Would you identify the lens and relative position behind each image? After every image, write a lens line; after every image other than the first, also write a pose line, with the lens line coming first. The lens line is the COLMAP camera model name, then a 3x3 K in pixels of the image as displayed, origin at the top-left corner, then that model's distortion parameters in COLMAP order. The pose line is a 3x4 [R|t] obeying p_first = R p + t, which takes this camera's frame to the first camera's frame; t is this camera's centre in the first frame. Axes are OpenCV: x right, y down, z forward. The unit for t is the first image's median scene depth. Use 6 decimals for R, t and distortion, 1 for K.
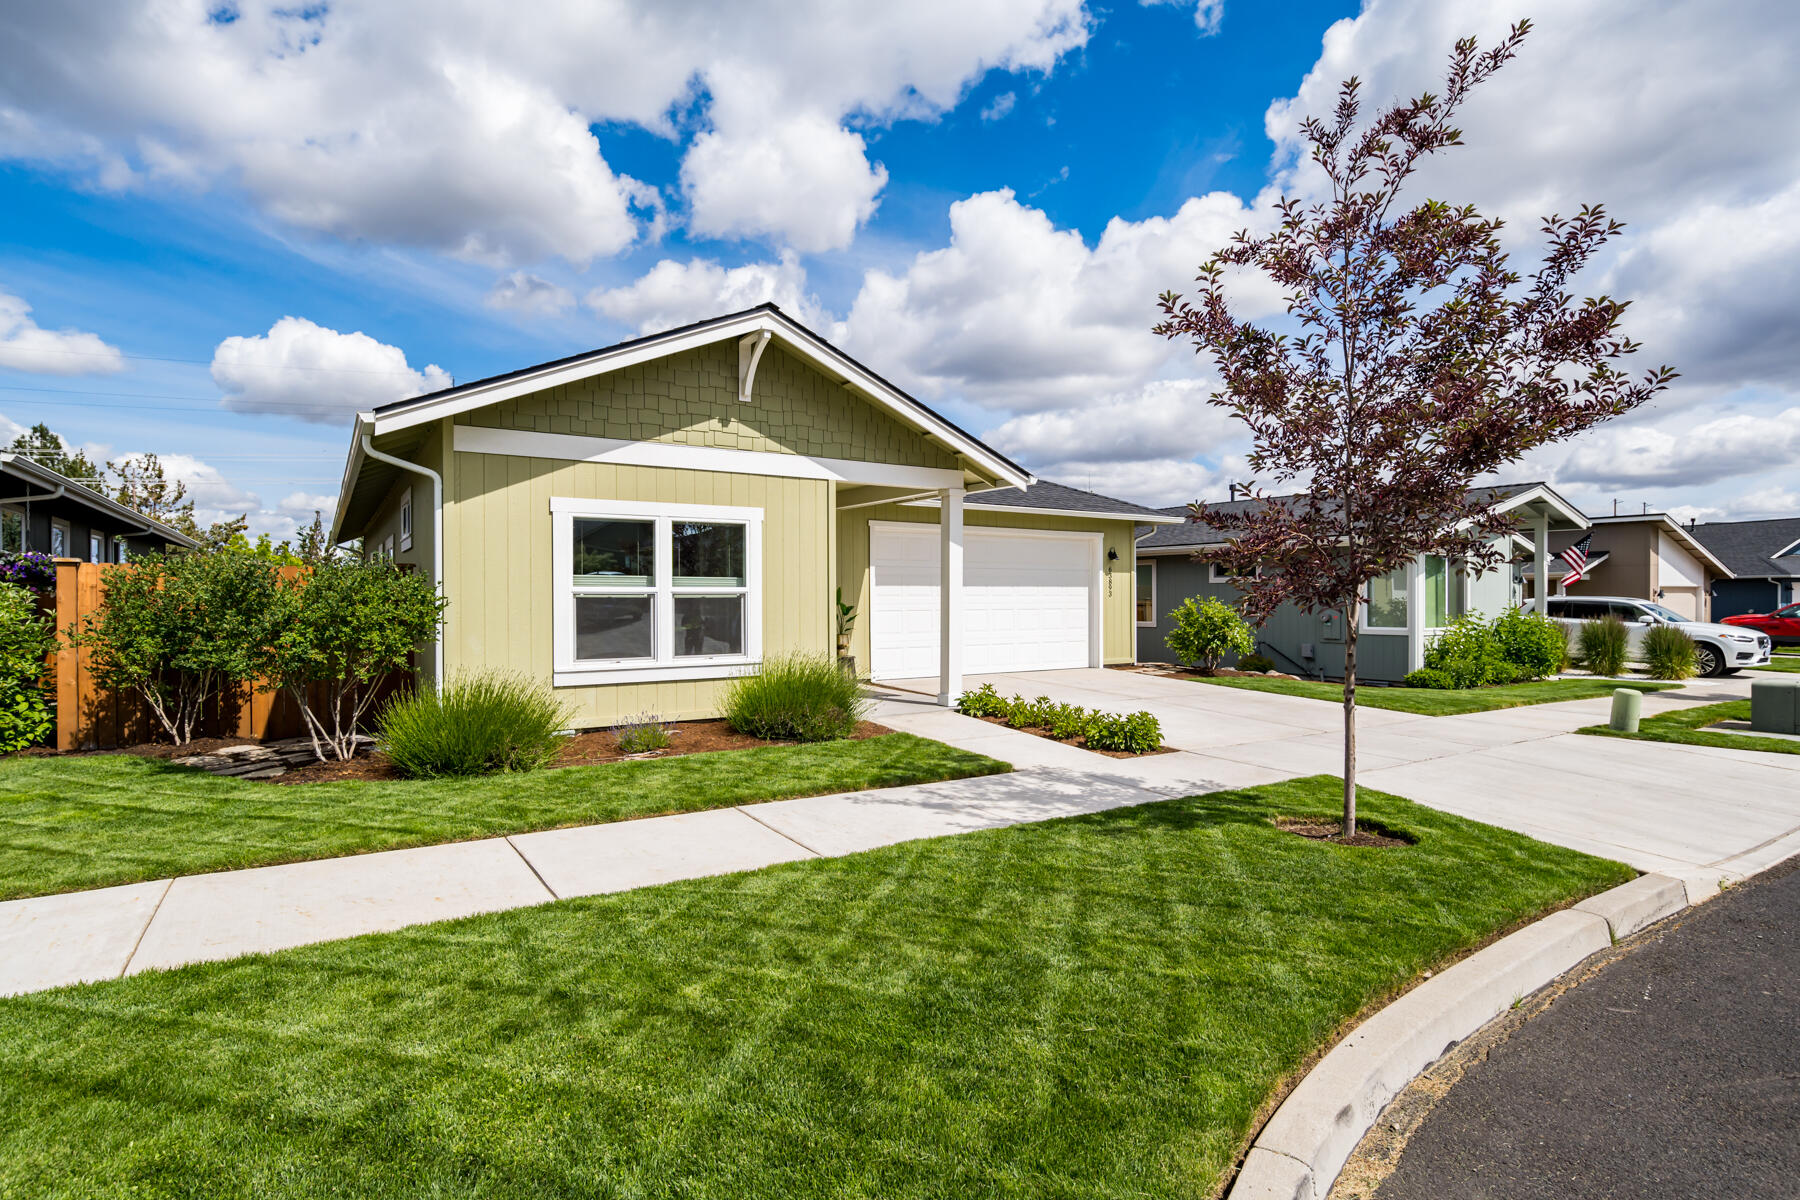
lens RADIAL K [[902.8, 0, 889.0], [0, 902.8, 596.2], [0, 0, 1]] dist [-0.010567, 0.000906]
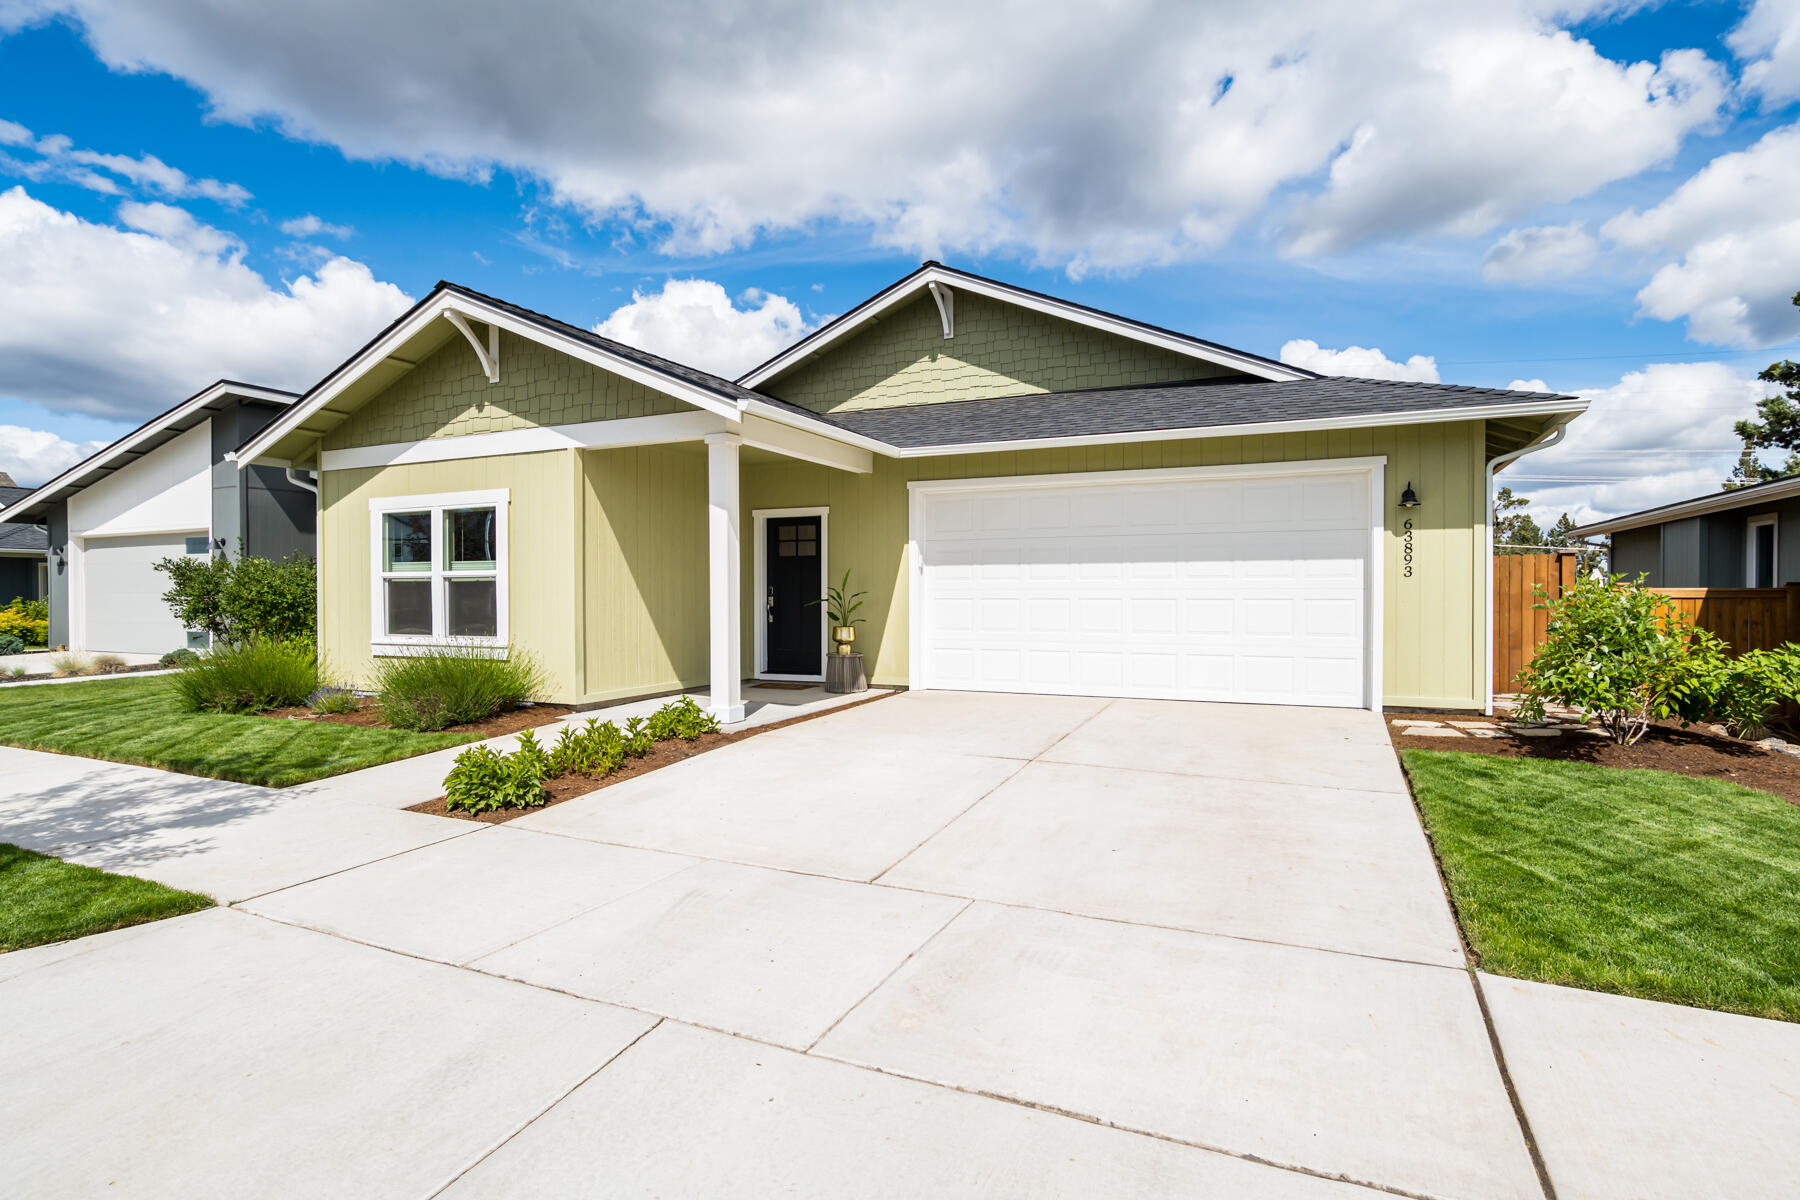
lens RADIAL K [[881.4, 0, 860.5], [0, 881.4, 598.6], [0, 0, 1]] dist [-0.010703, 0.000175]
pose [[0.554058, 0.003475, -0.832471, 0.887048], [0.003408, 0.999973, 0.006443, 0.017075], [0.832471, -0.006407, 0.554031, 0.813852]]
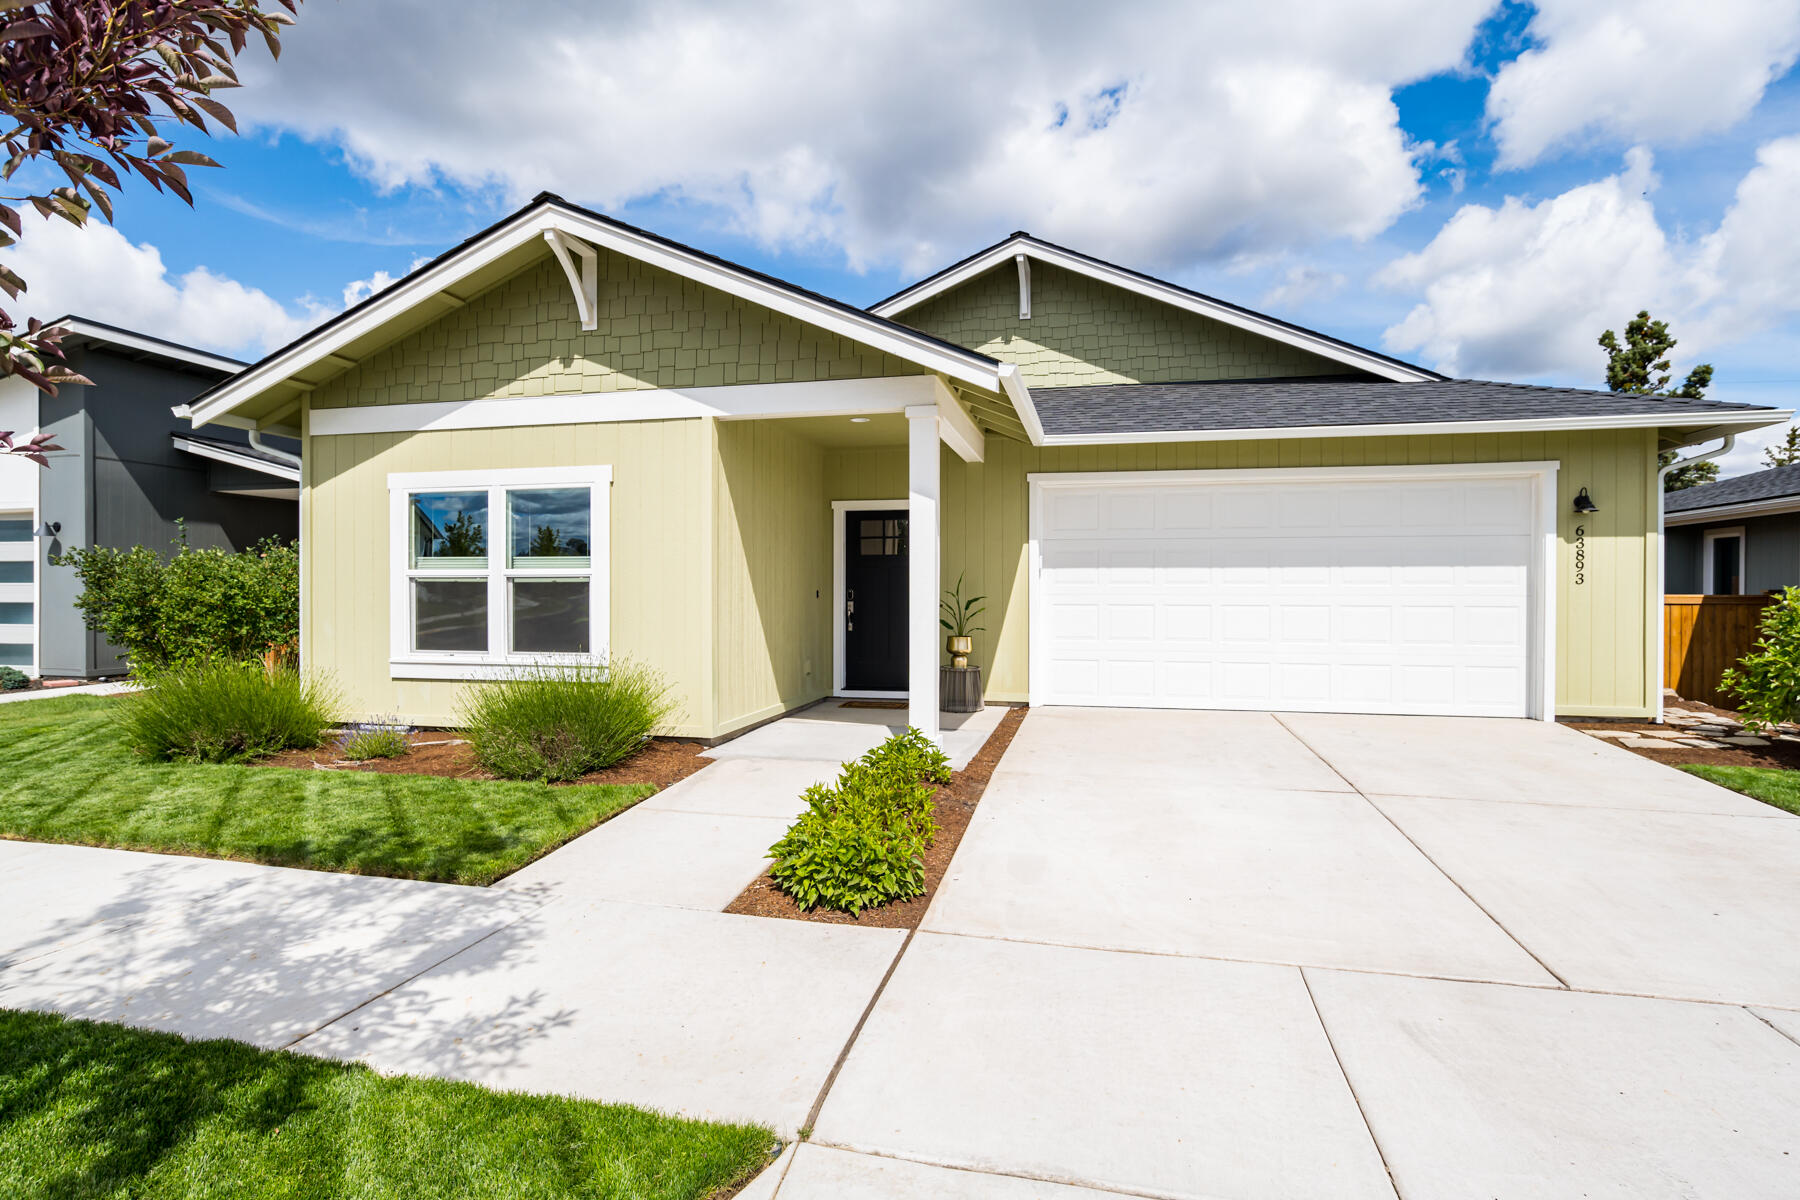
lens RADIAL K [[902.8, 0, 889.0], [0, 902.8, 596.2], [0, 0, 1]] dist [-0.010567, 0.000906]
pose [[0.710173, 0.002704, -0.704022, 0.586339], [-0.000552, 0.999994, 0.003284, 0.011765], [0.704027, -0.001944, 0.710171, 0.640470]]
